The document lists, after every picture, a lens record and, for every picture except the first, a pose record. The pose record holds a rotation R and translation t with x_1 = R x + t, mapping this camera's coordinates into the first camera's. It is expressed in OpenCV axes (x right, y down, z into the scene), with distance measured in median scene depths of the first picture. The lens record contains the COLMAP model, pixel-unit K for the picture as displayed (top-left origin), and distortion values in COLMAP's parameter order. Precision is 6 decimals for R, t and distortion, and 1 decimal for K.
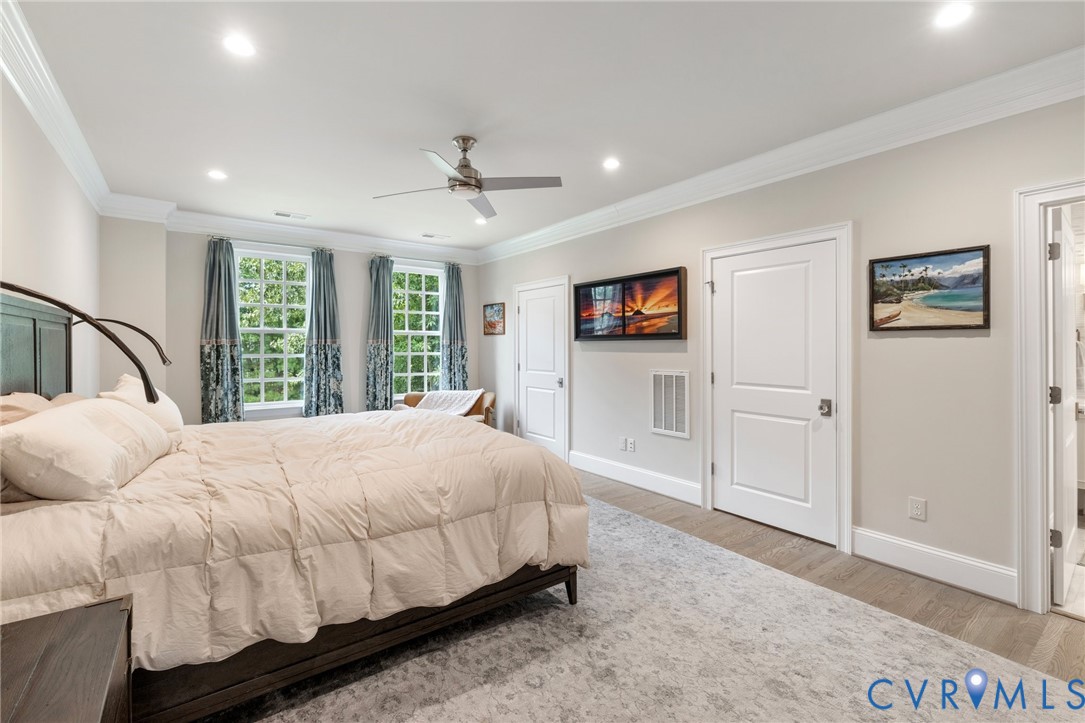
lens RADIAL K [[472.1, 0, 529.9], [0, 472.1, 348.1], [0, 0, 1]] dist [0.002245, -0.000173]
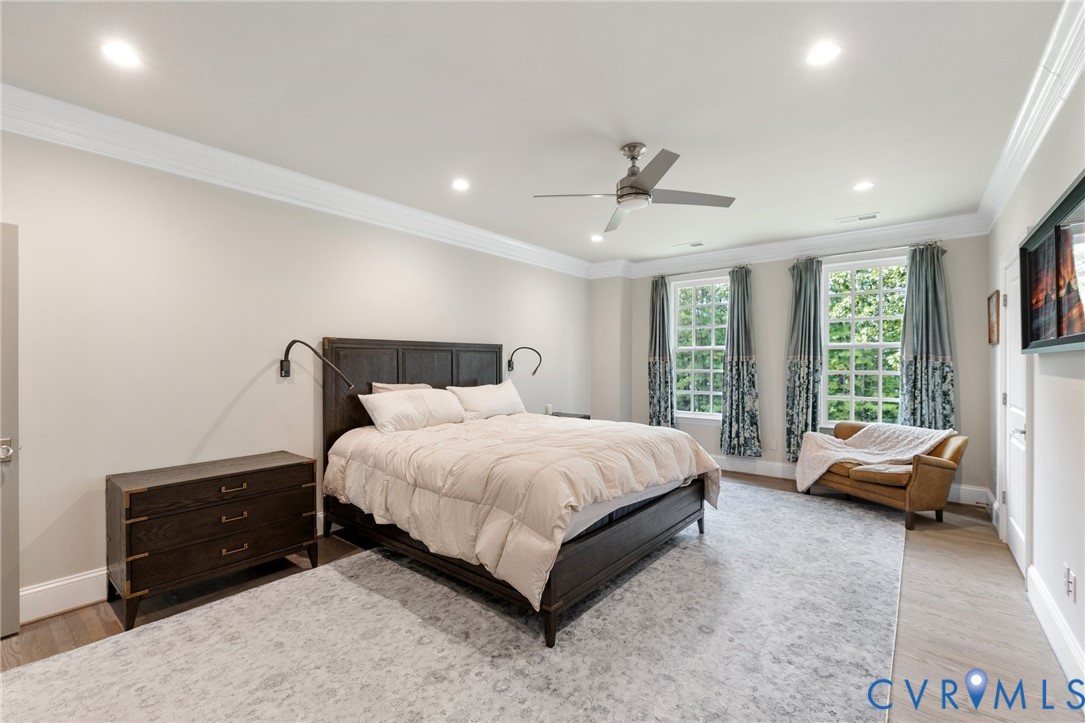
lens RADIAL K [[472.1, 0, 540.2], [0, 472.1, 361.7], [0, 0, 1]] dist [0.002245, -0.000173]
pose [[0.254520, -0.001807, -0.967066, 0.486243], [-0.003032, 0.999992, -0.002666, -0.003089], [0.967063, 0.003610, 0.254512, 0.375033]]
